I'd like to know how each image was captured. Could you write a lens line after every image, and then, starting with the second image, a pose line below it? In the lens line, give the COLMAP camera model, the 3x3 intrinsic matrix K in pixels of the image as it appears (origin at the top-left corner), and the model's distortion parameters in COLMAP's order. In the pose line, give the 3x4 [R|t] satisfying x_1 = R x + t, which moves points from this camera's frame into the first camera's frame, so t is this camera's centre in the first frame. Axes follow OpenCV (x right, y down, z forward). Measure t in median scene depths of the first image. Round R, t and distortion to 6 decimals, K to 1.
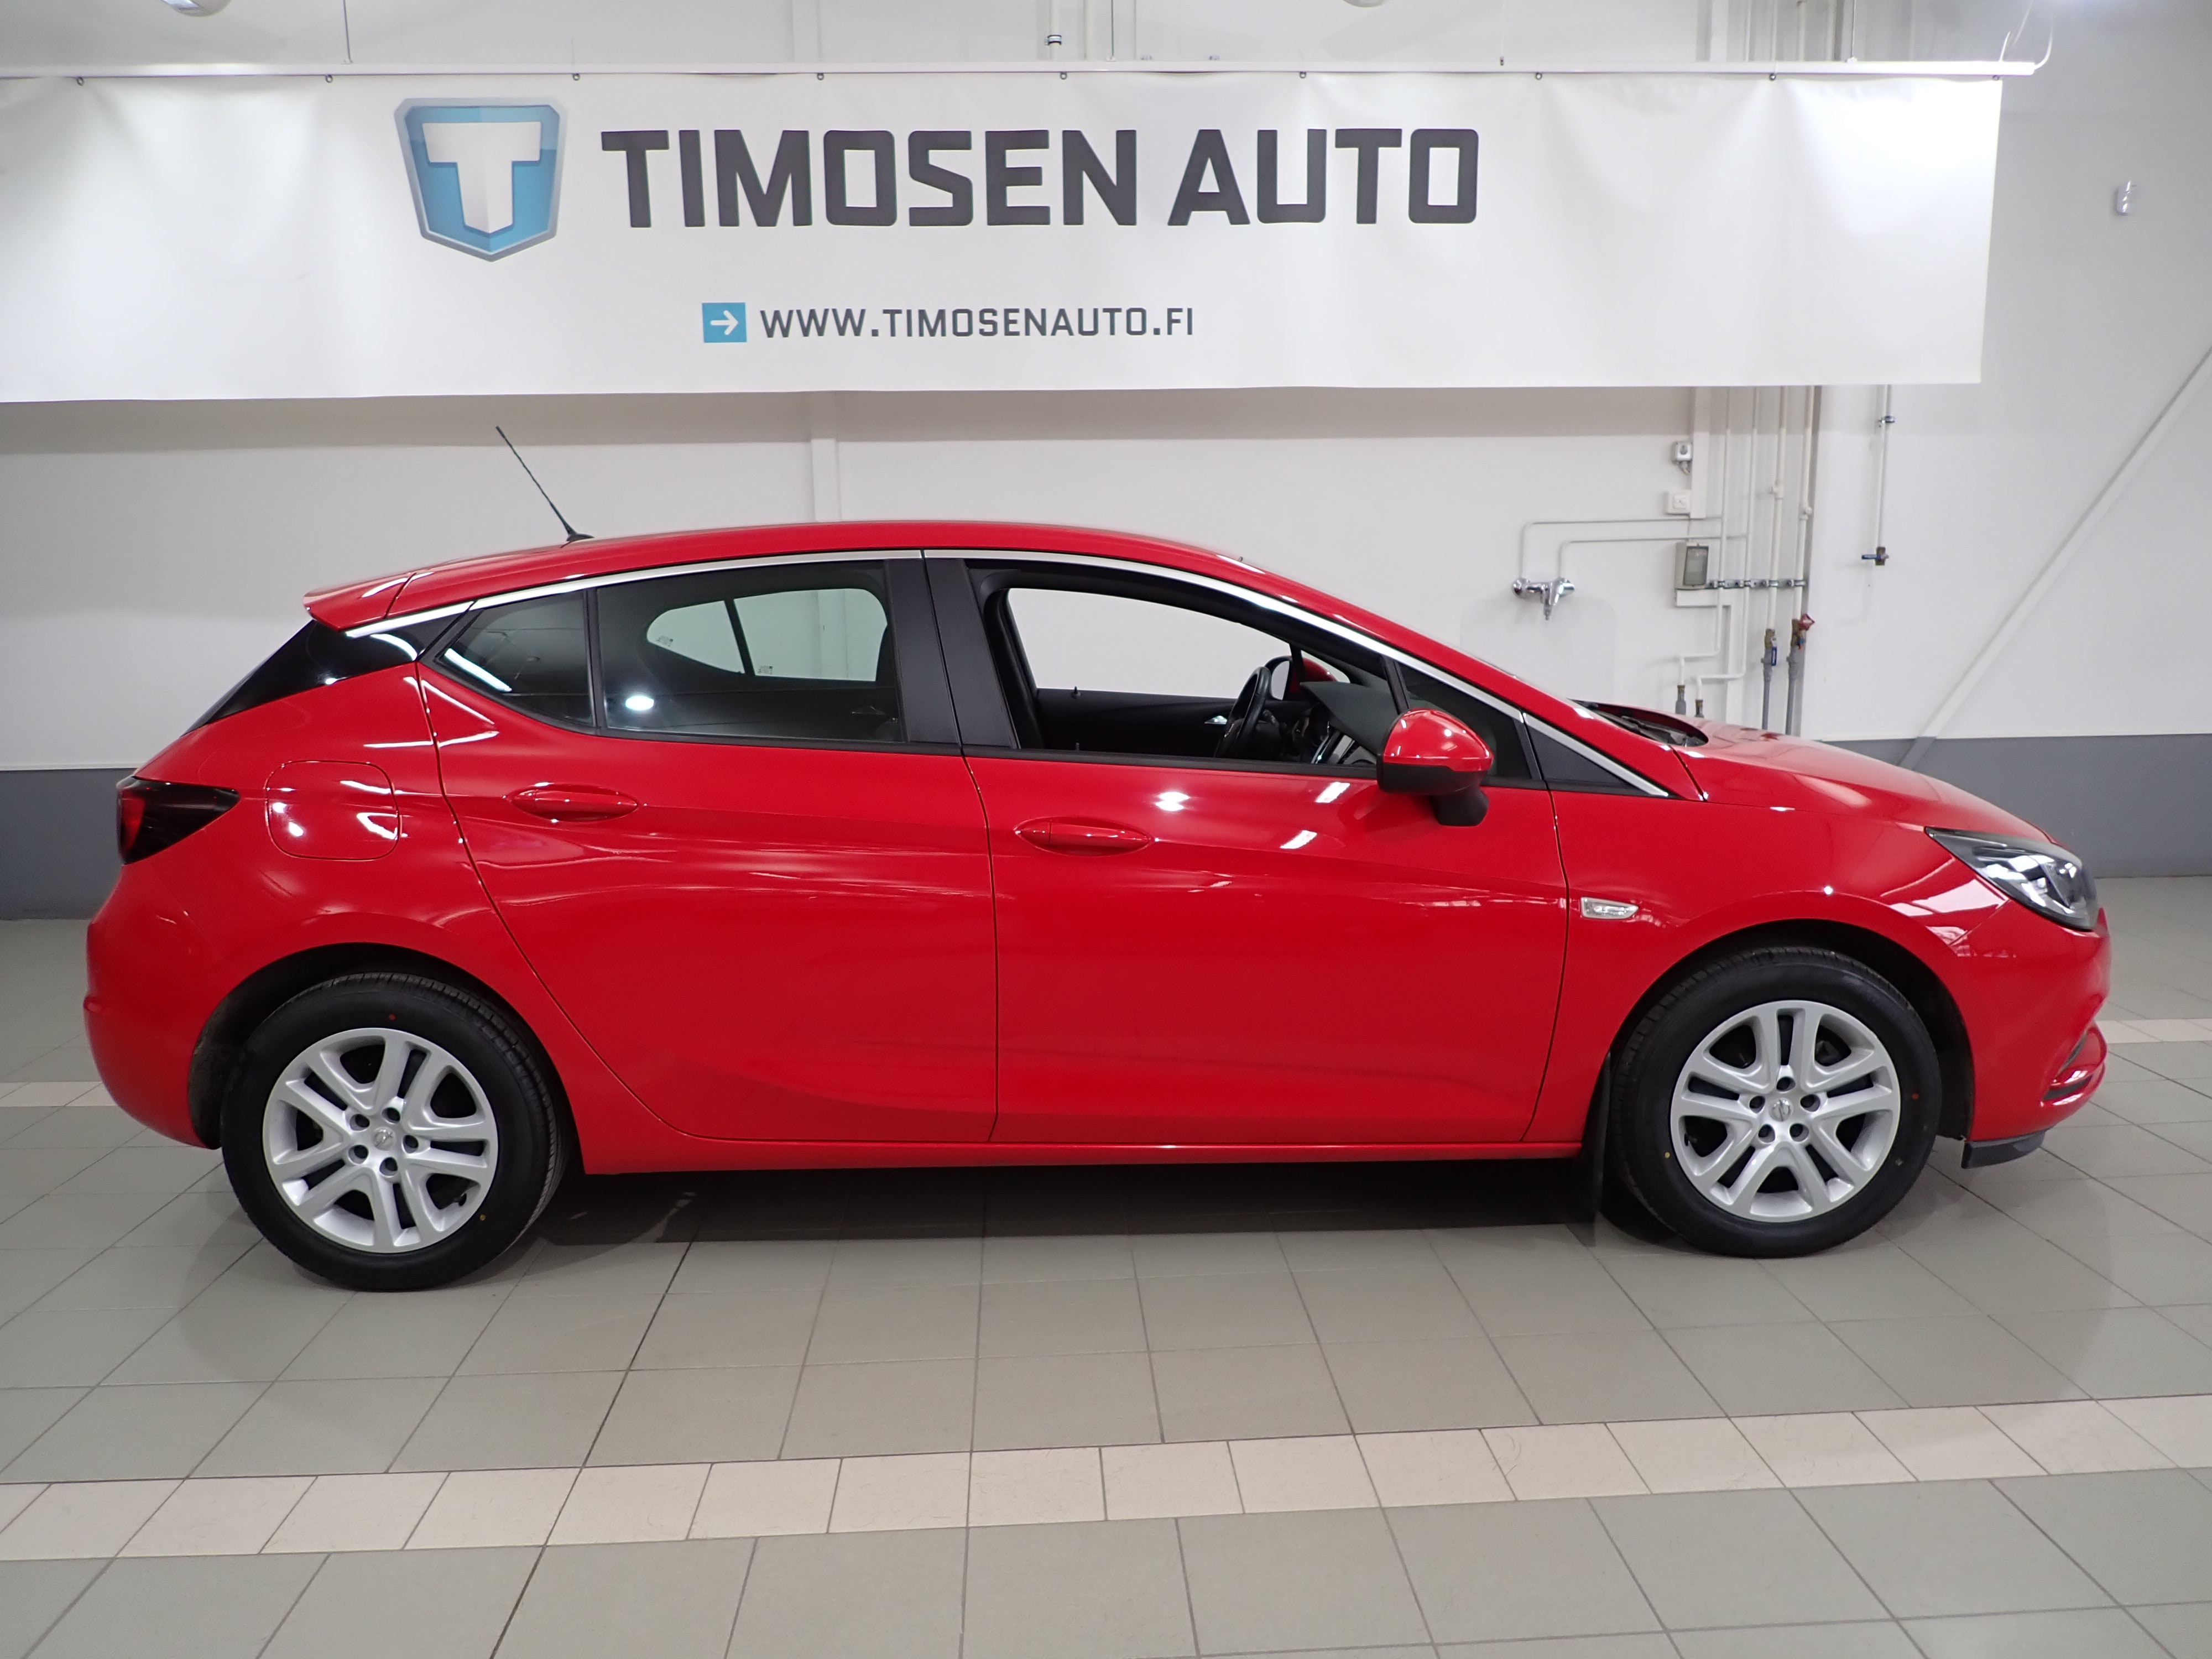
lens RADIAL K [[1624.7, 0, 1079.7], [0, 1624.7, 822.2], [0, 0, 1]] dist [0.003753, -0.000618]
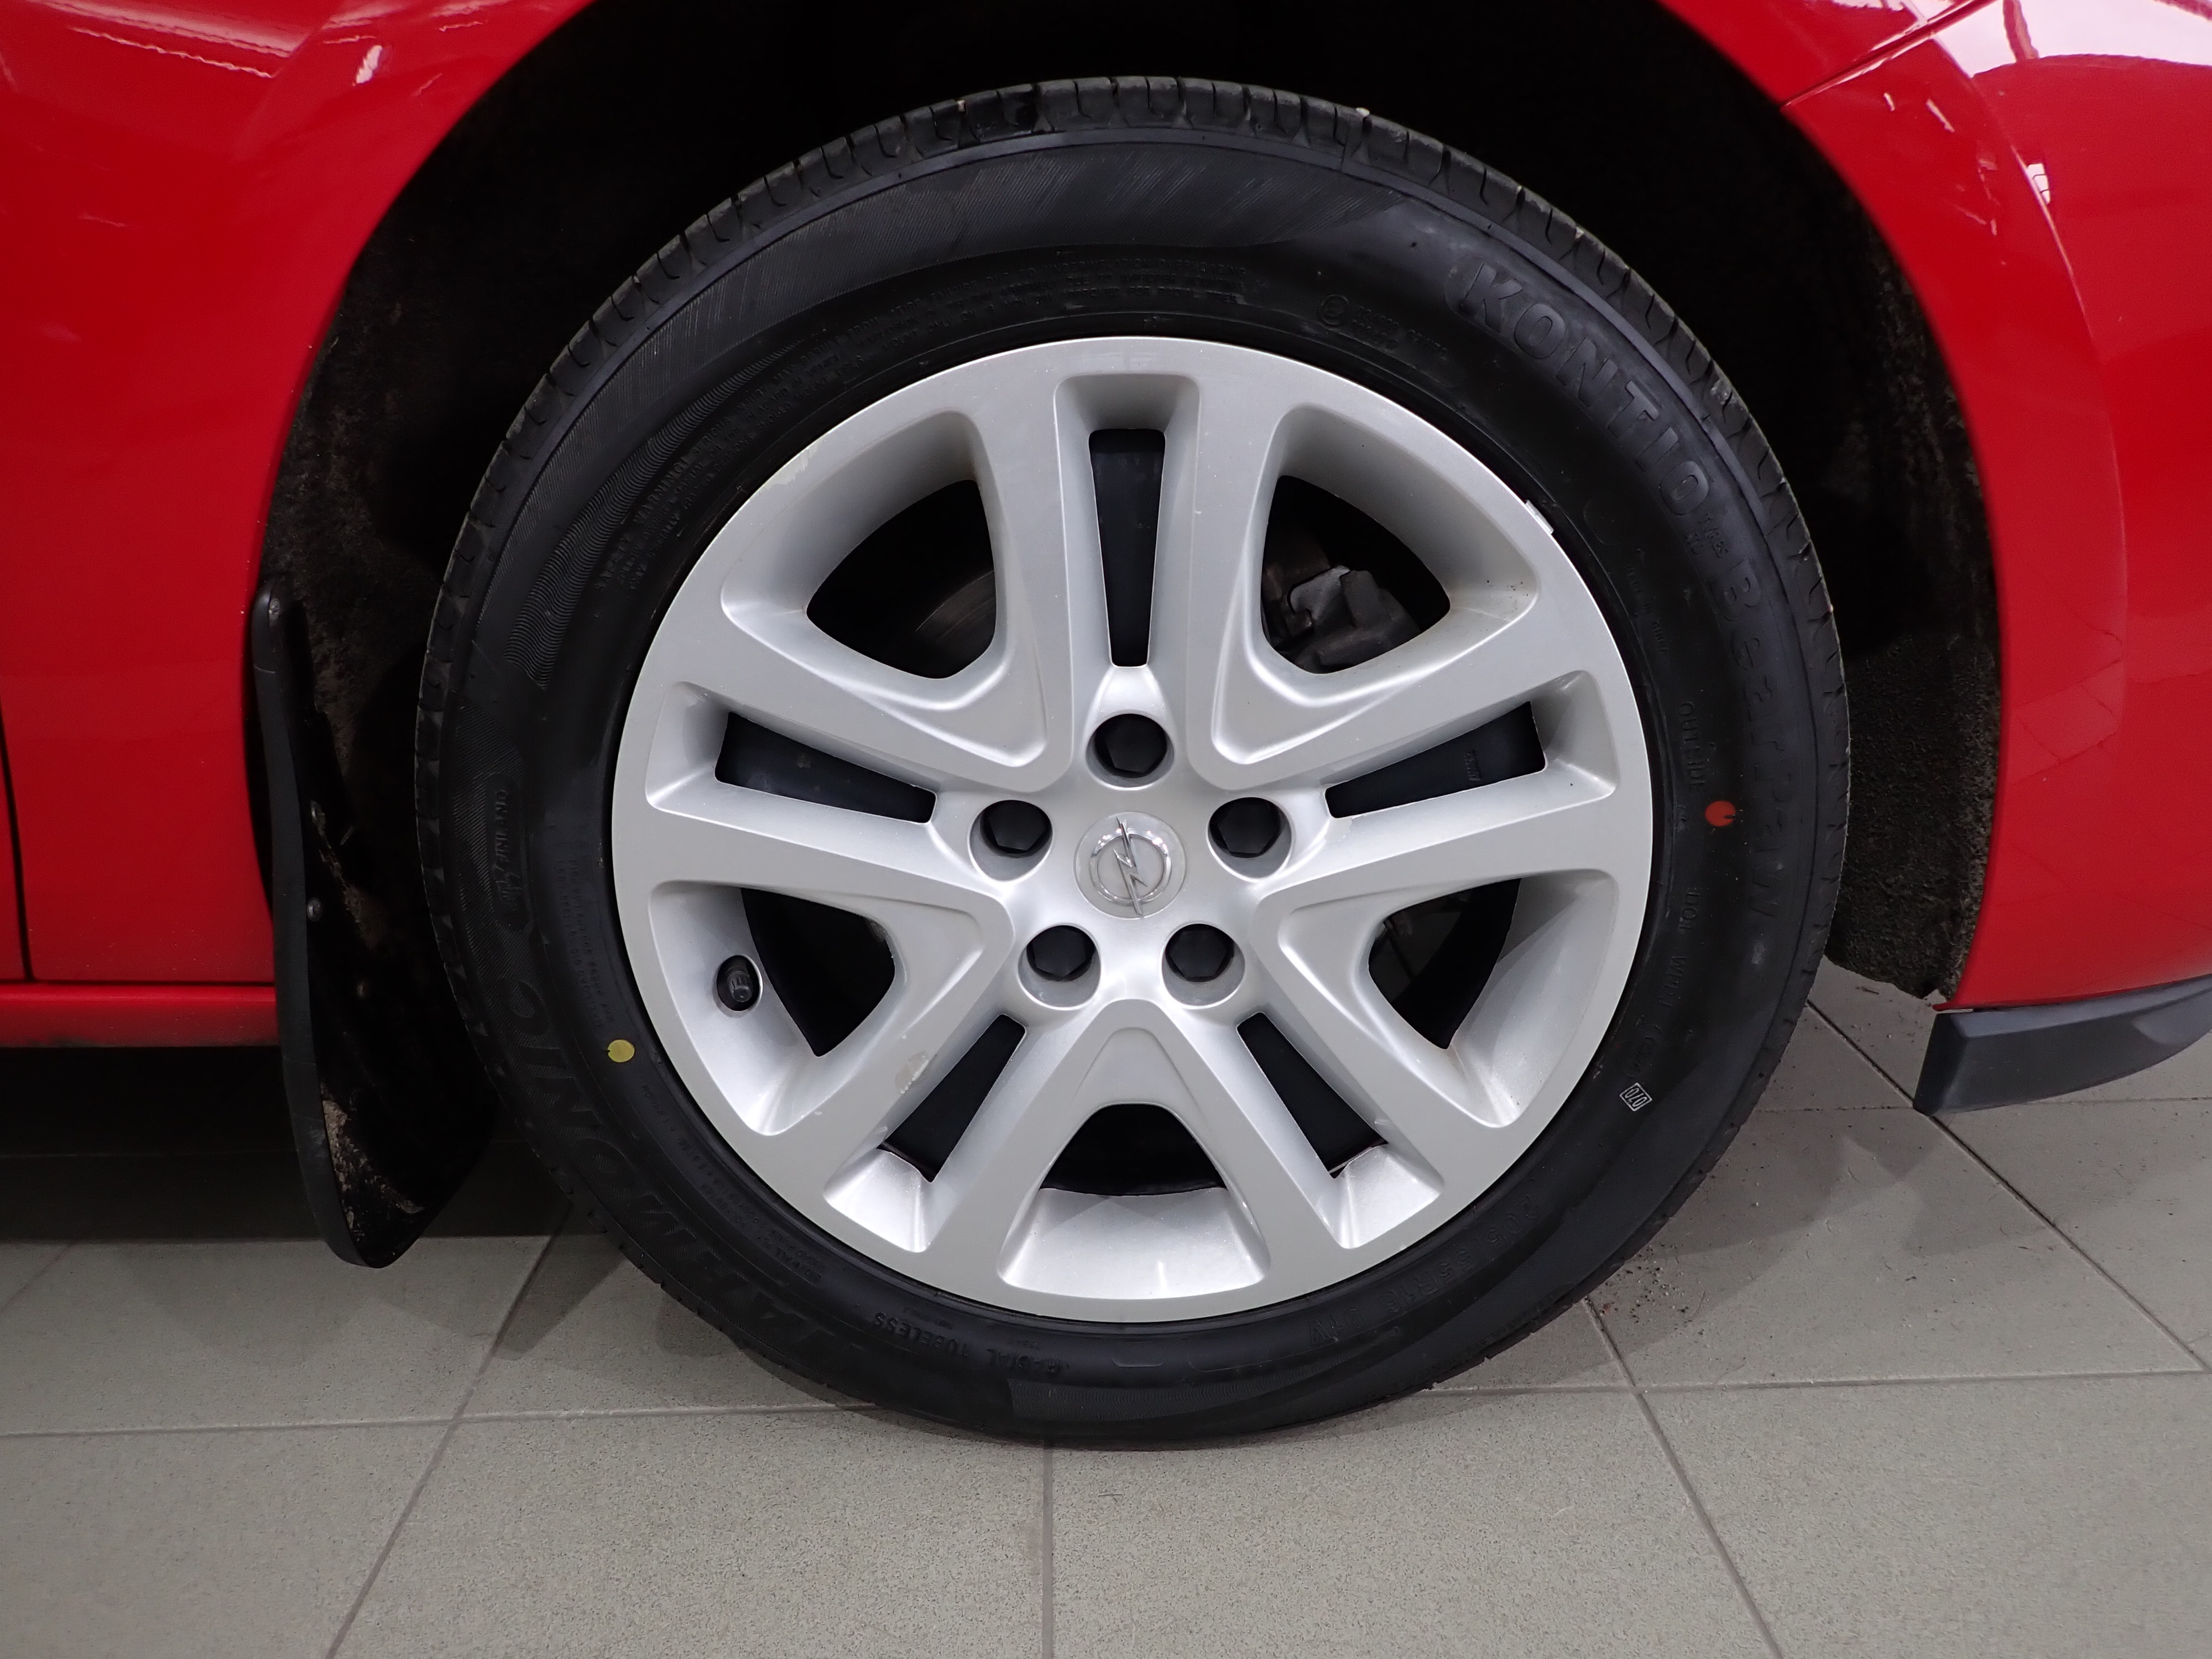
lens RADIAL K [[1624.7, 0, 1079.7], [0, 1624.7, 822.2], [0, 0, 1]] dist [0.003753, -0.000618]
pose [[0.999668, 0.014711, -0.021167, 0.430217], [-0.011324, 0.988306, 0.152064, 0.137029], [0.023157, -0.151774, 0.988144, 0.778185]]
